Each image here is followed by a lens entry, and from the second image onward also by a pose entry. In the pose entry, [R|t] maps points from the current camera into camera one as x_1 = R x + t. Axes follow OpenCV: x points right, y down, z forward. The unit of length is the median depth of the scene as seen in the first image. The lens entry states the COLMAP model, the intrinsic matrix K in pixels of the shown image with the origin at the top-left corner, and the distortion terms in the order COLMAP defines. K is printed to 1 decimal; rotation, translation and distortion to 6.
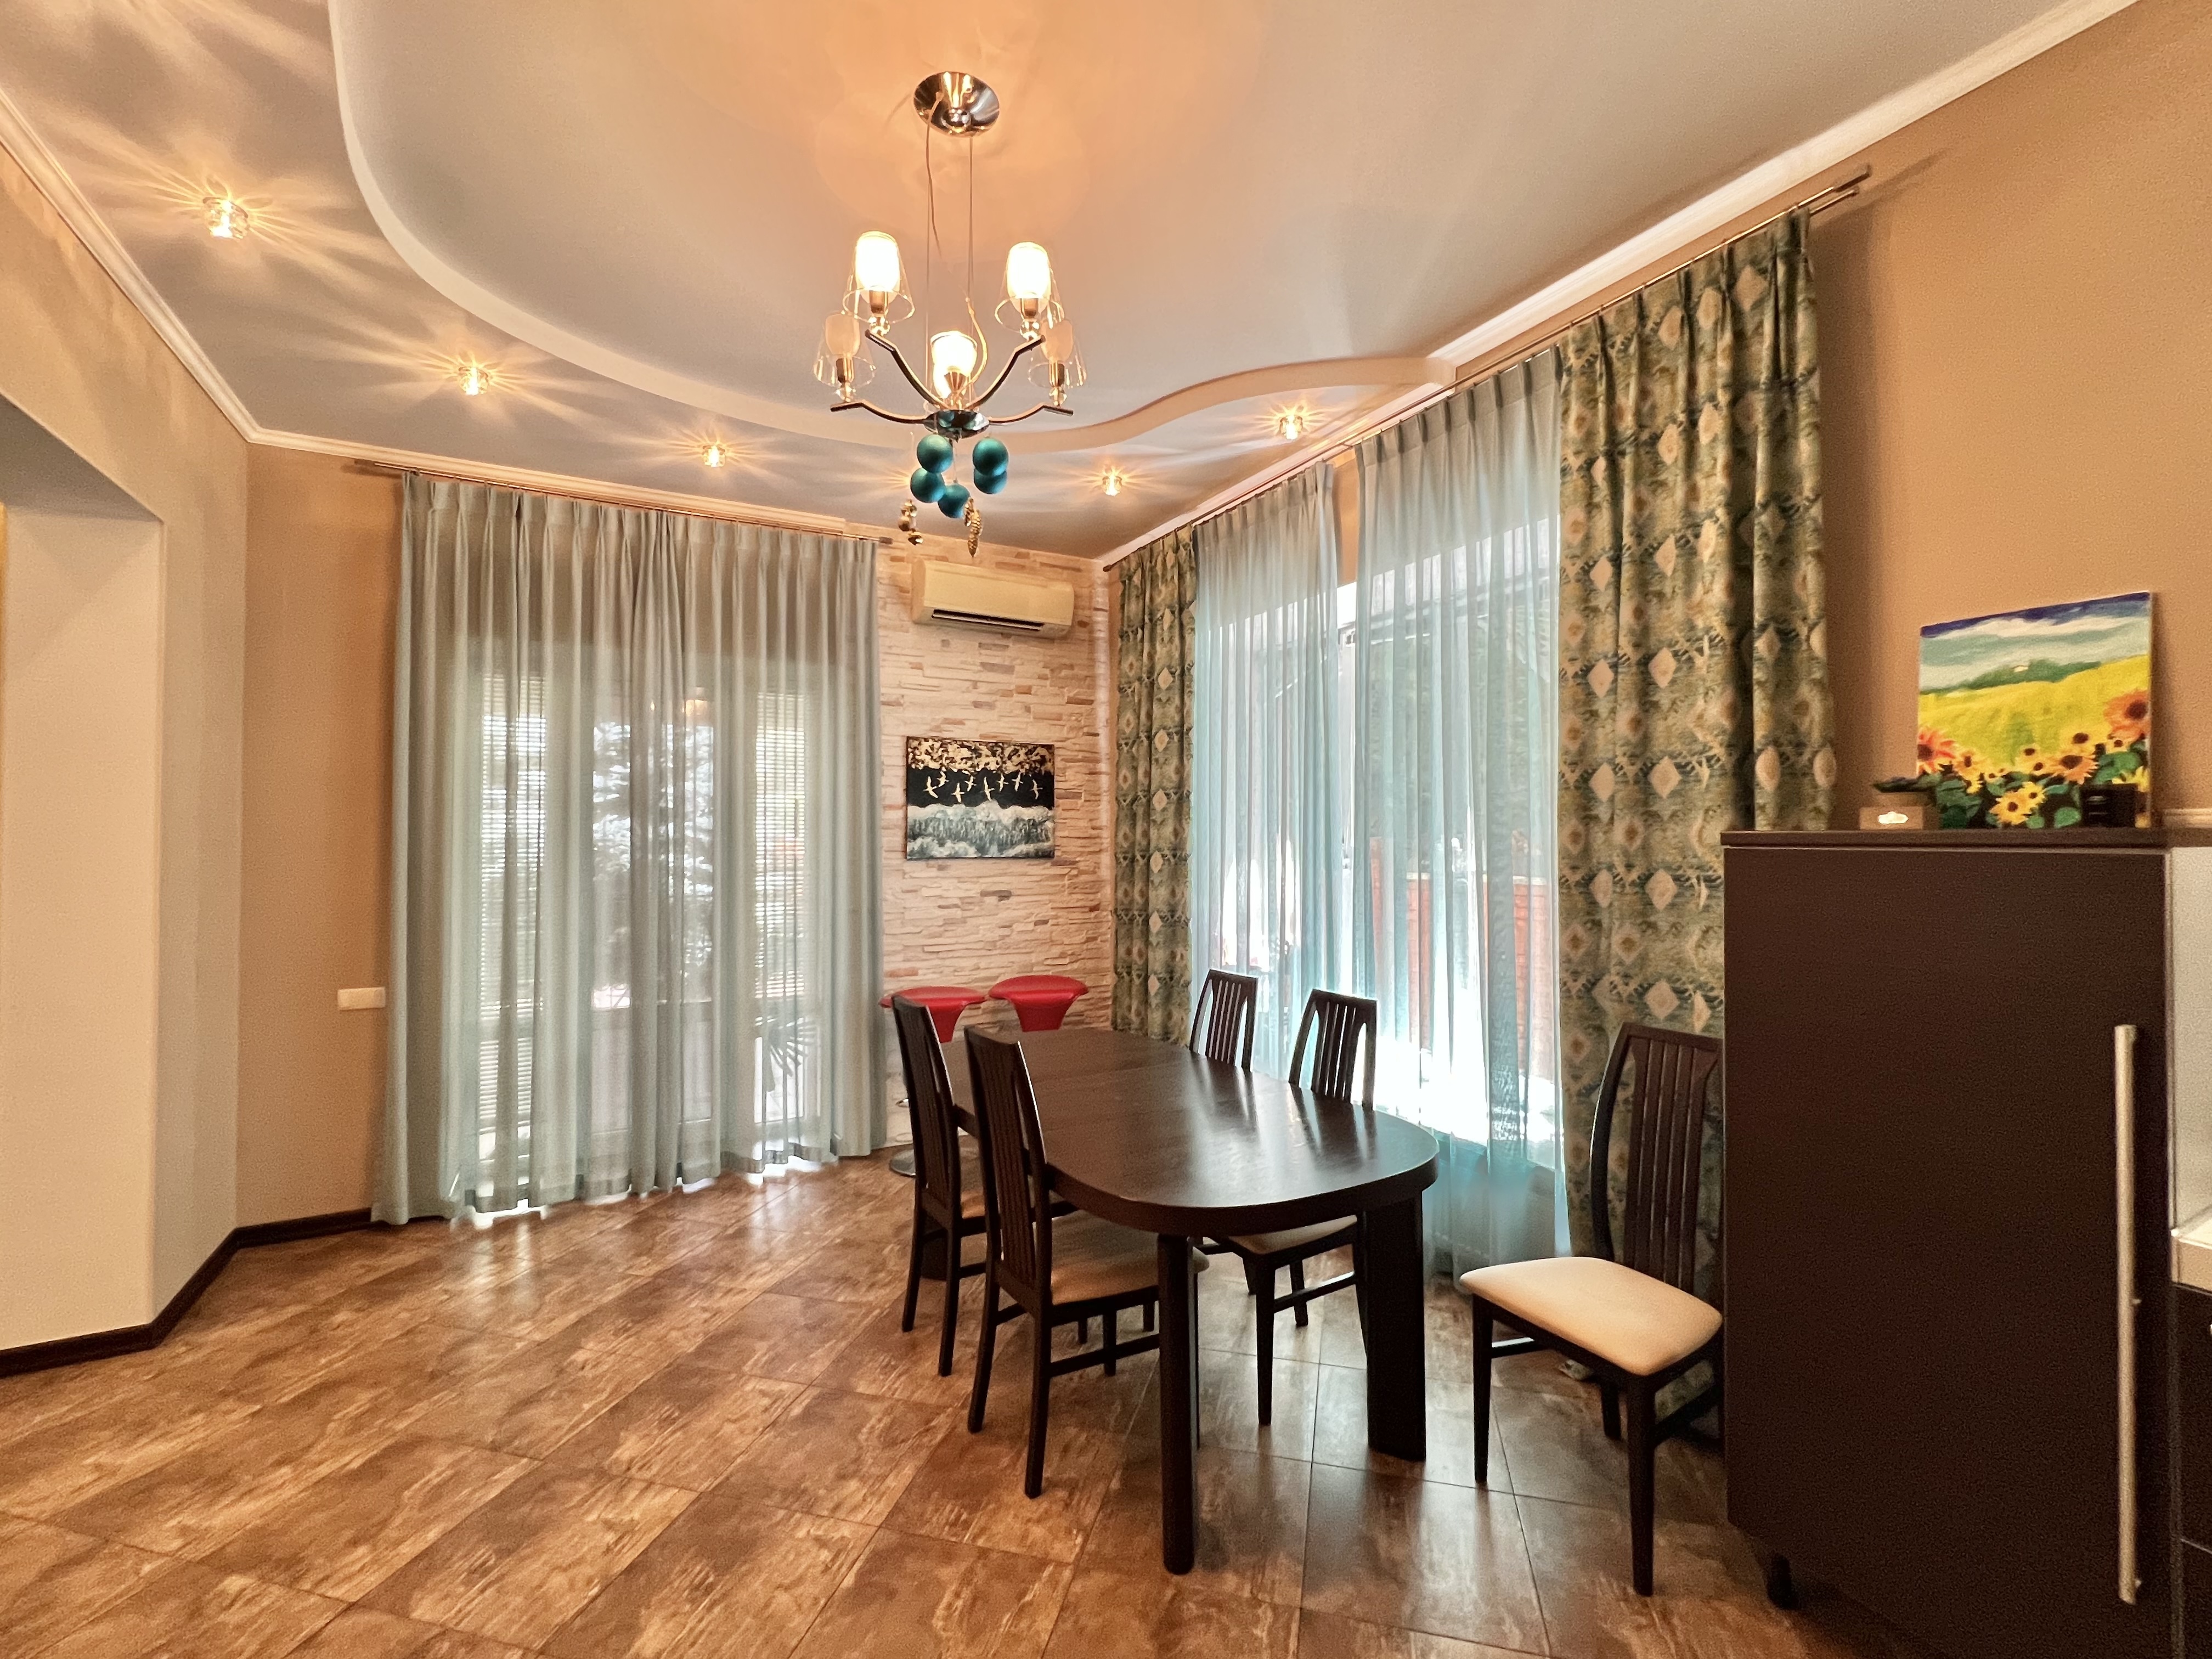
lens RADIAL K [[966.8, 0, 1102.8], [0, 966.8, 826.3], [0, 0, 1]] dist [-0.004143, -0.000282]
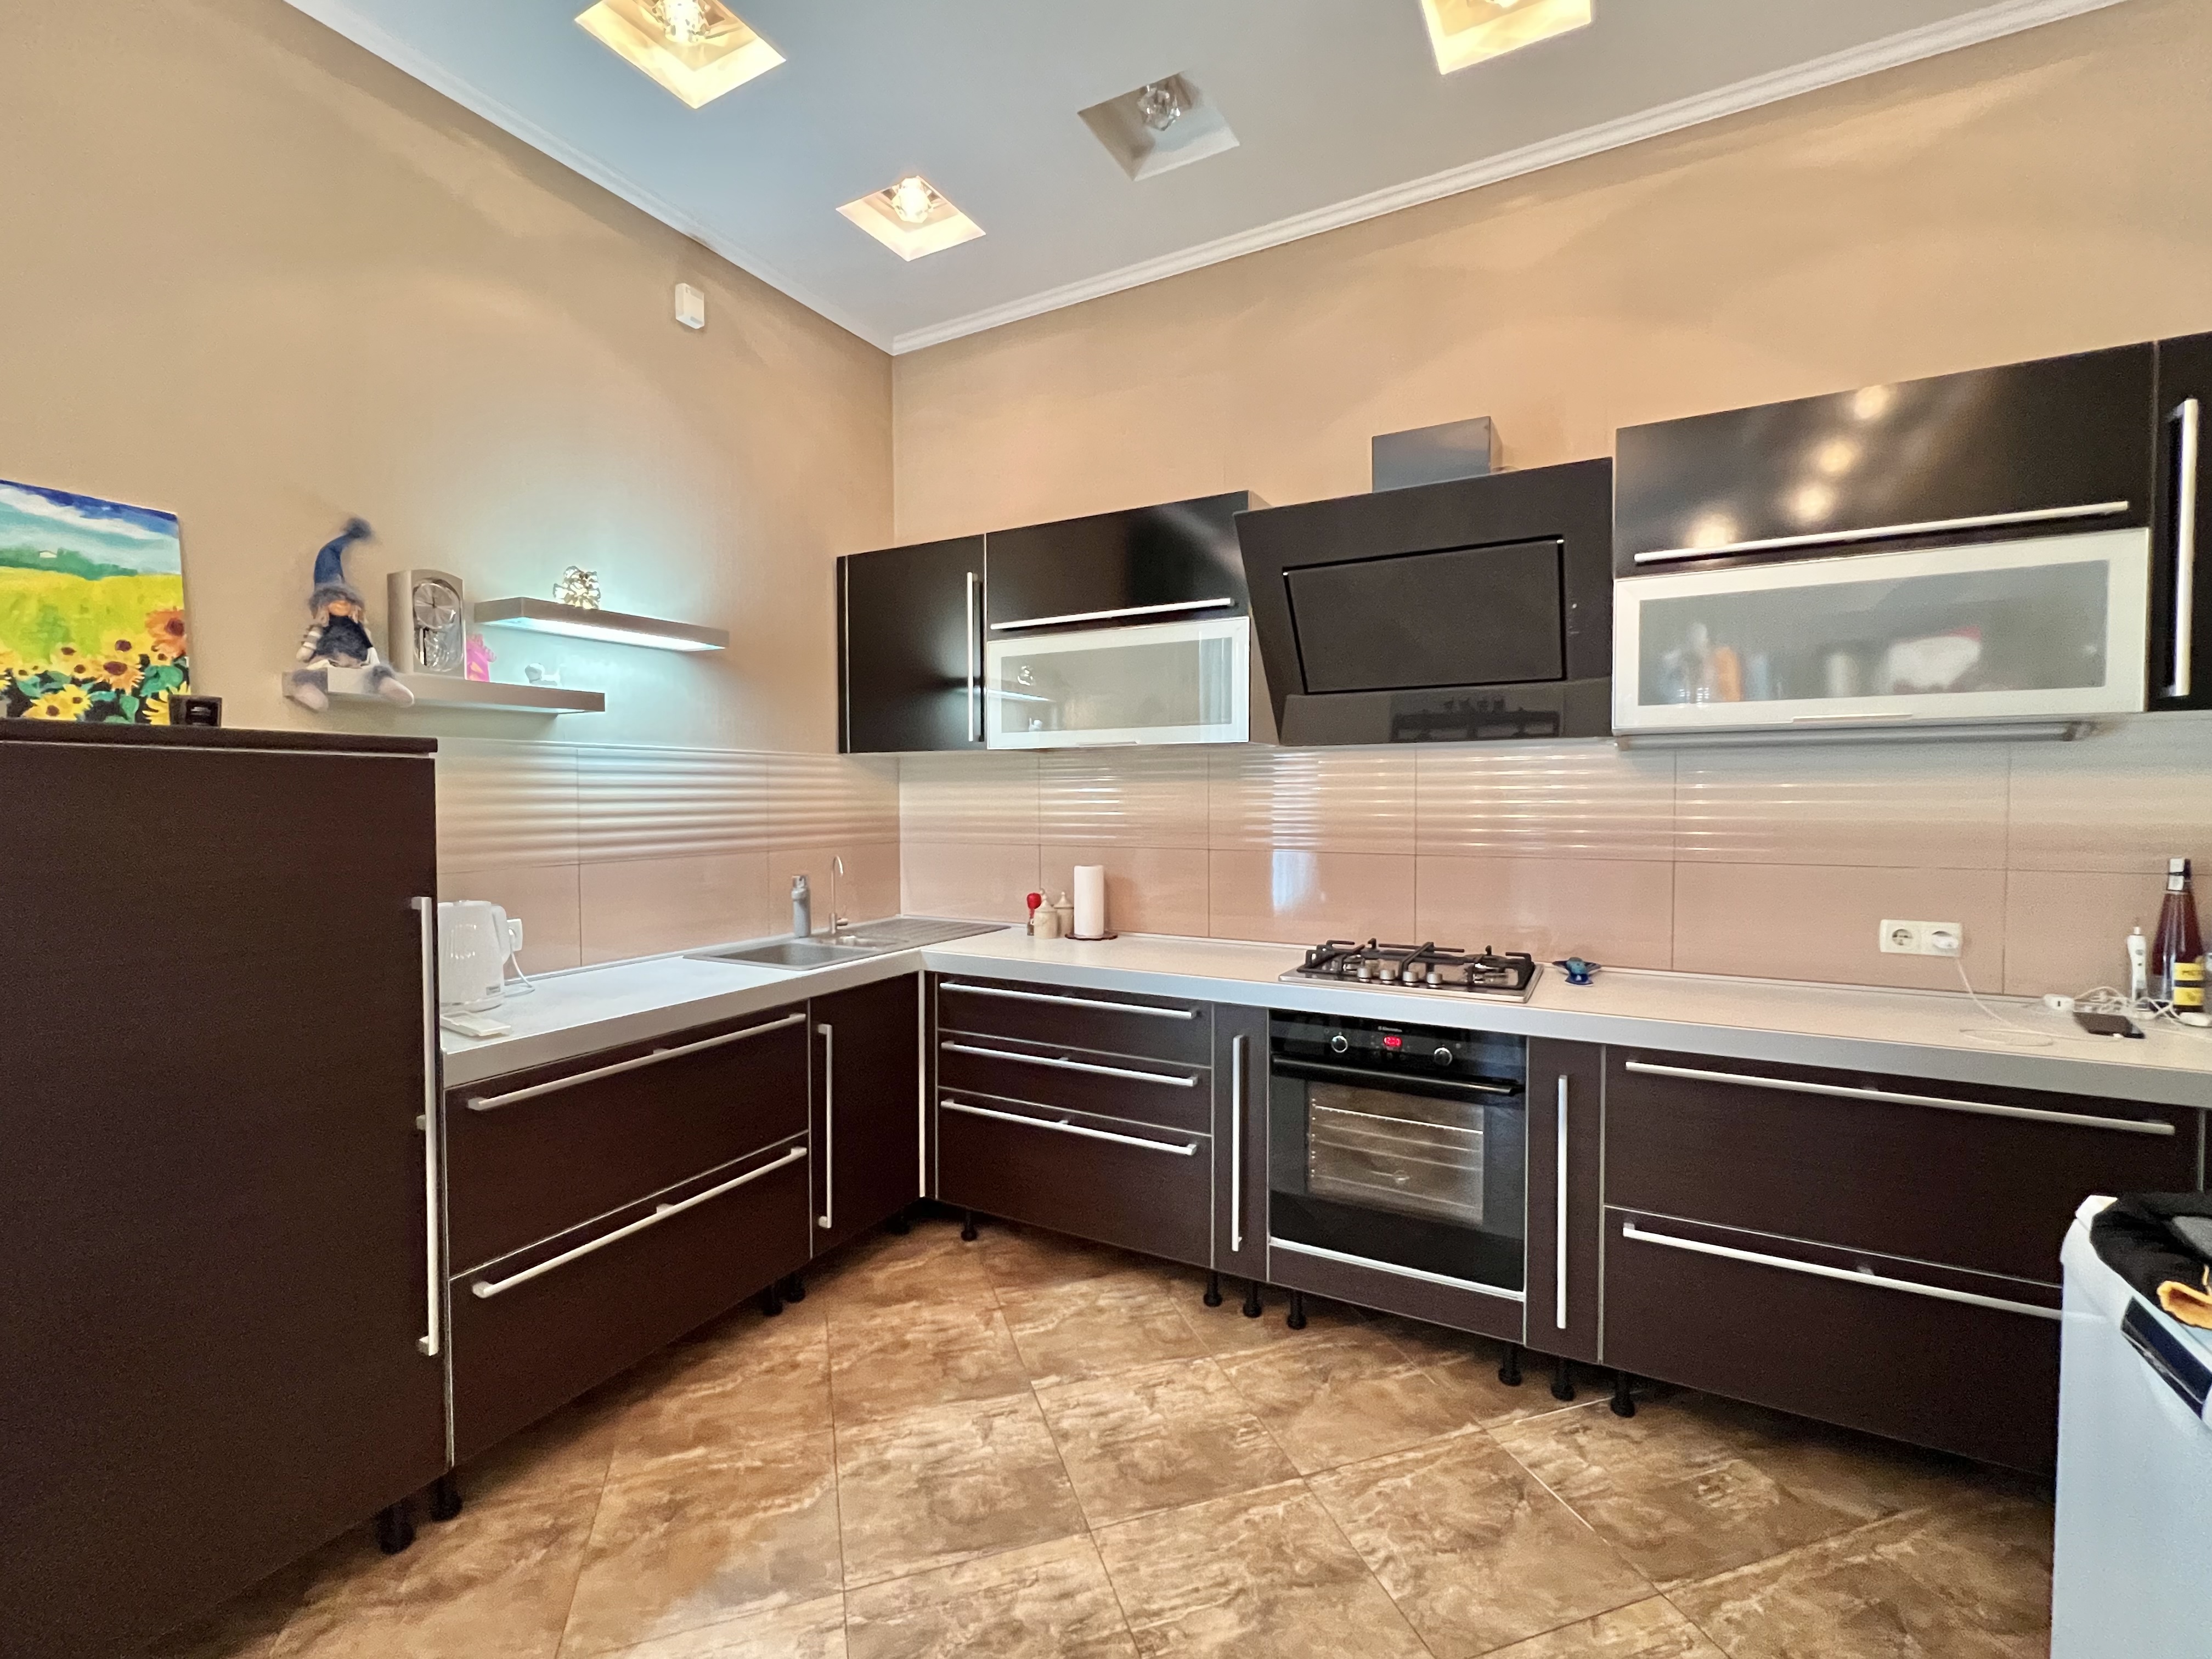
lens RADIAL K [[966.8, 0, 1103.5], [0, 966.8, 823.2], [0, 0, 1]] dist [-0.004143, -0.000282]
pose [[-0.543612, -0.023921, 0.838996, -0.325316], [-0.008682, 0.999701, 0.022878, 0.054914], [-0.839292, 0.005153, -0.543657, 0.684236]]
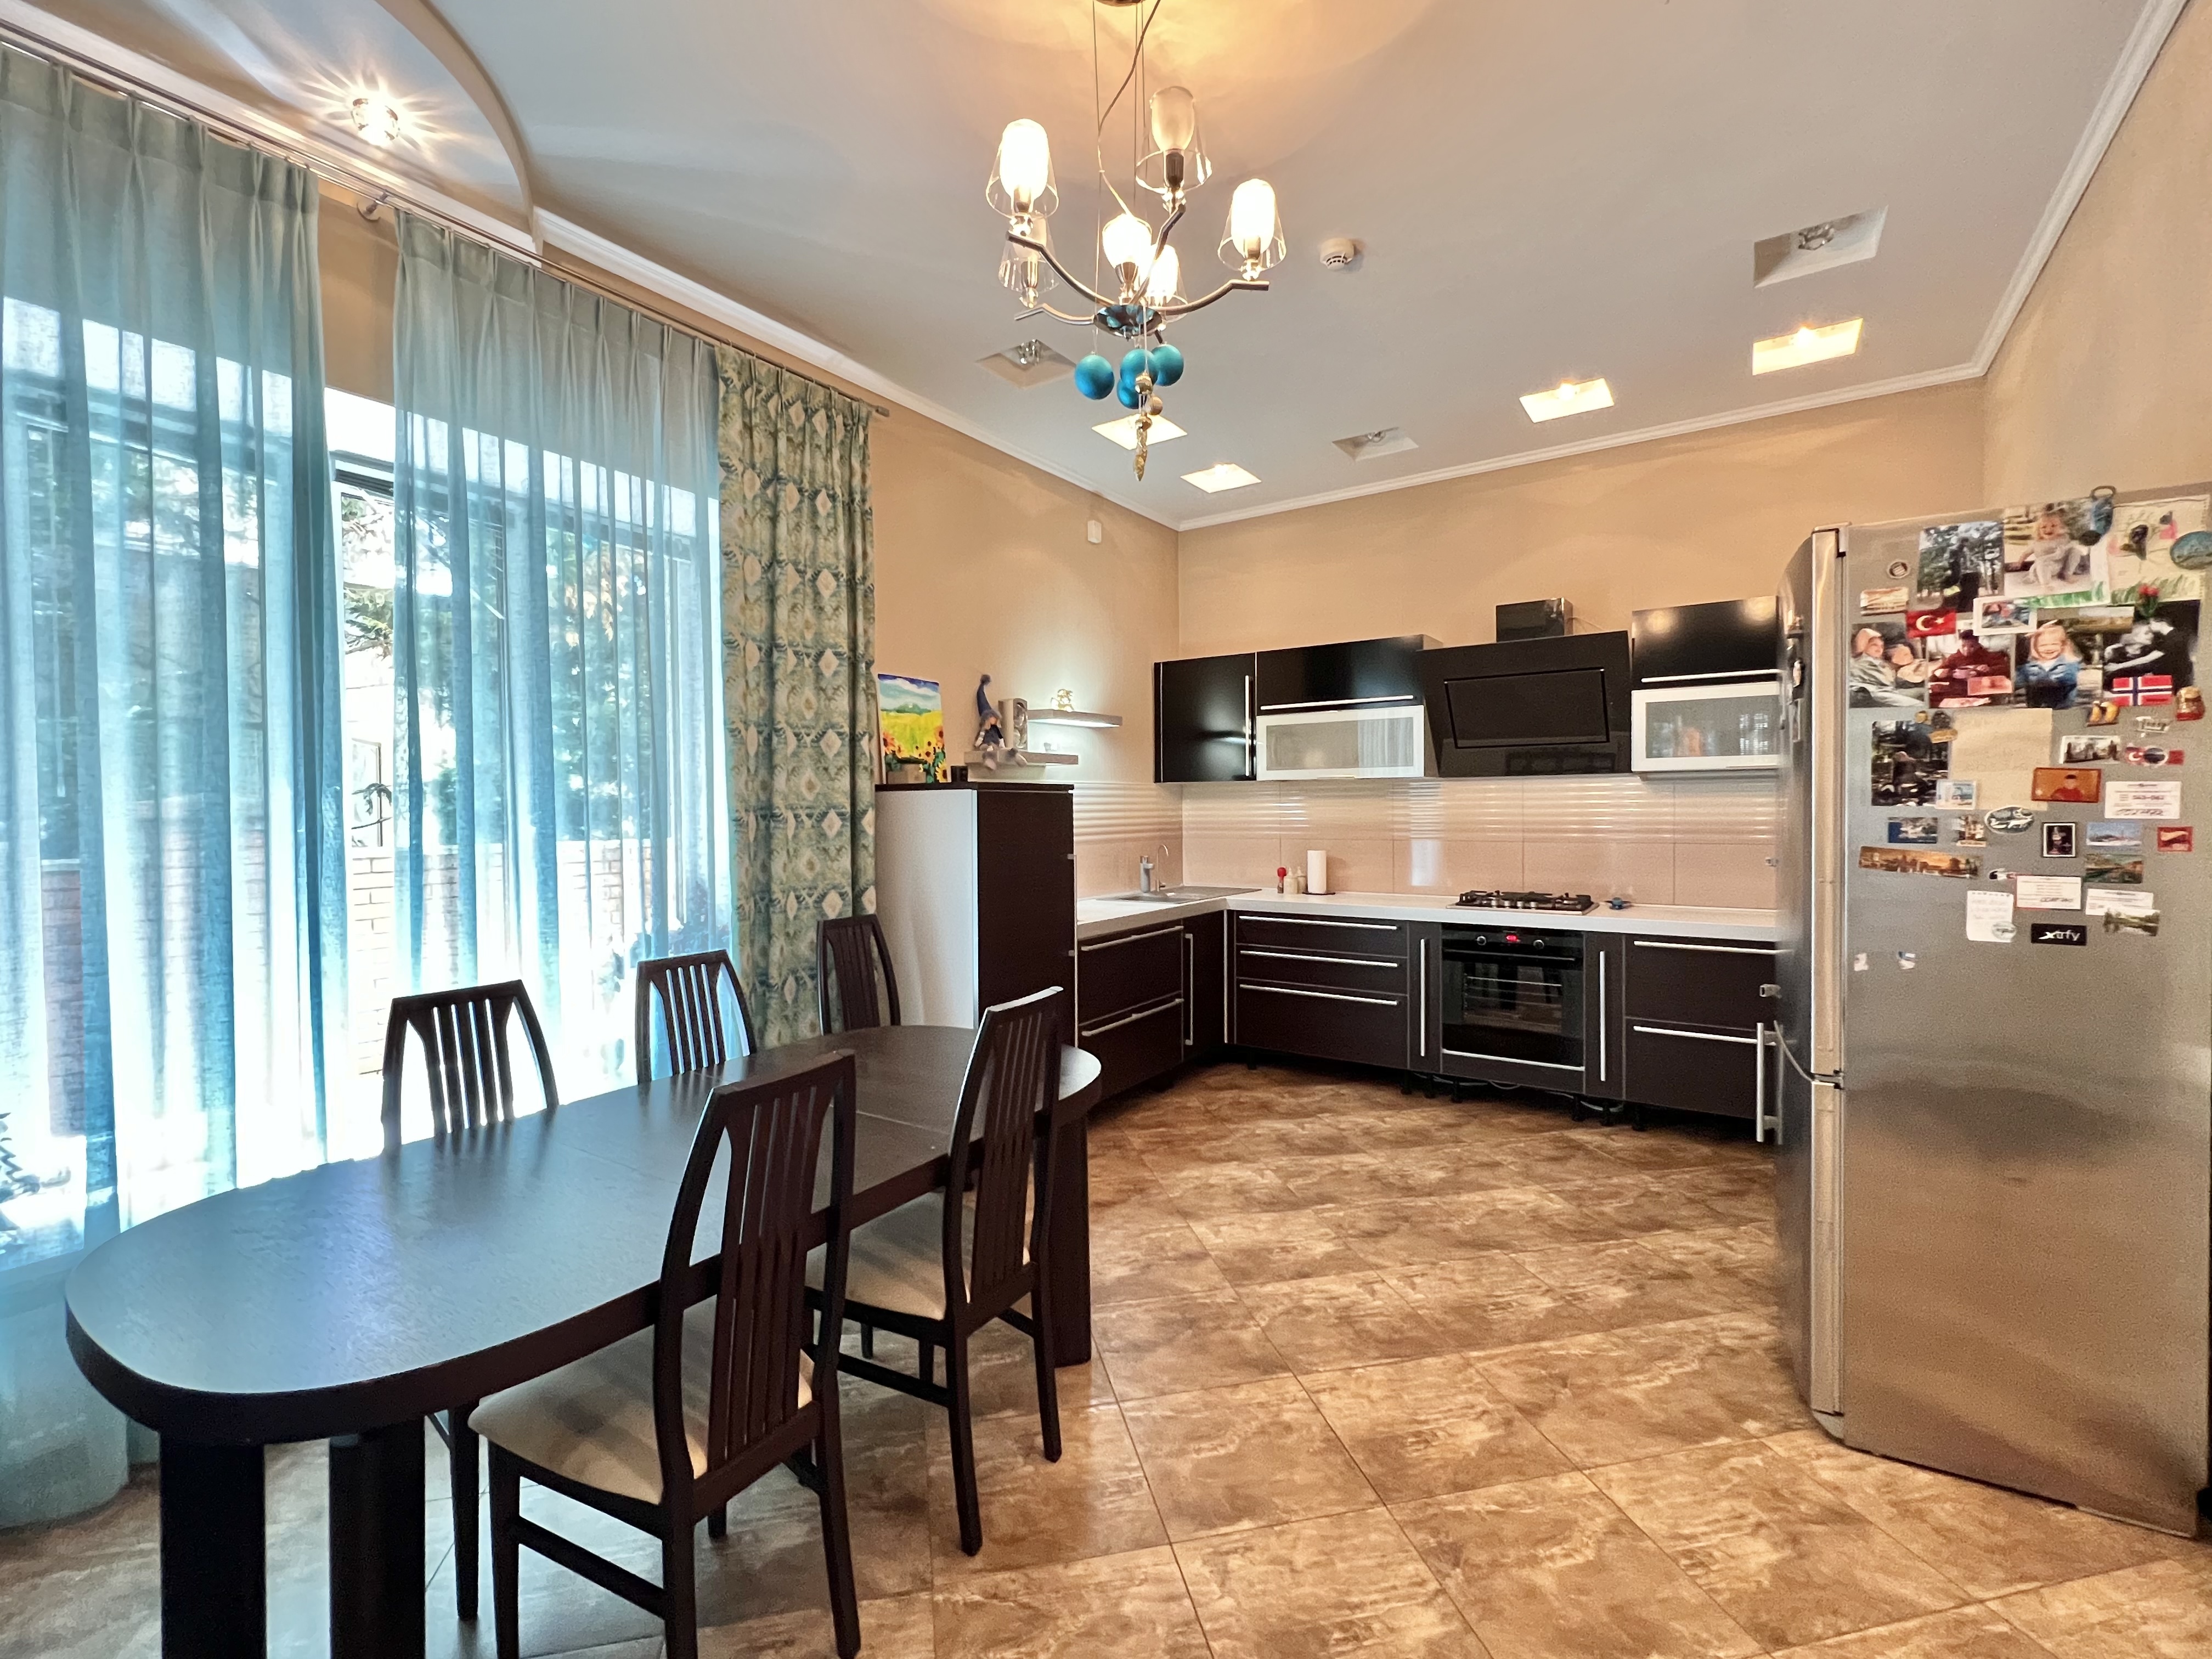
lens RADIAL K [[966.8, 0, 1104.2], [0, 966.8, 821.3], [0, 0, 1]] dist [-0.004143, -0.000282]
pose [[-0.459481, -0.009788, 0.888134, -1.087734], [-0.003776, 0.999952, 0.009067, 0.061617], [-0.888180, 0.000812, -0.459496, 1.616047]]
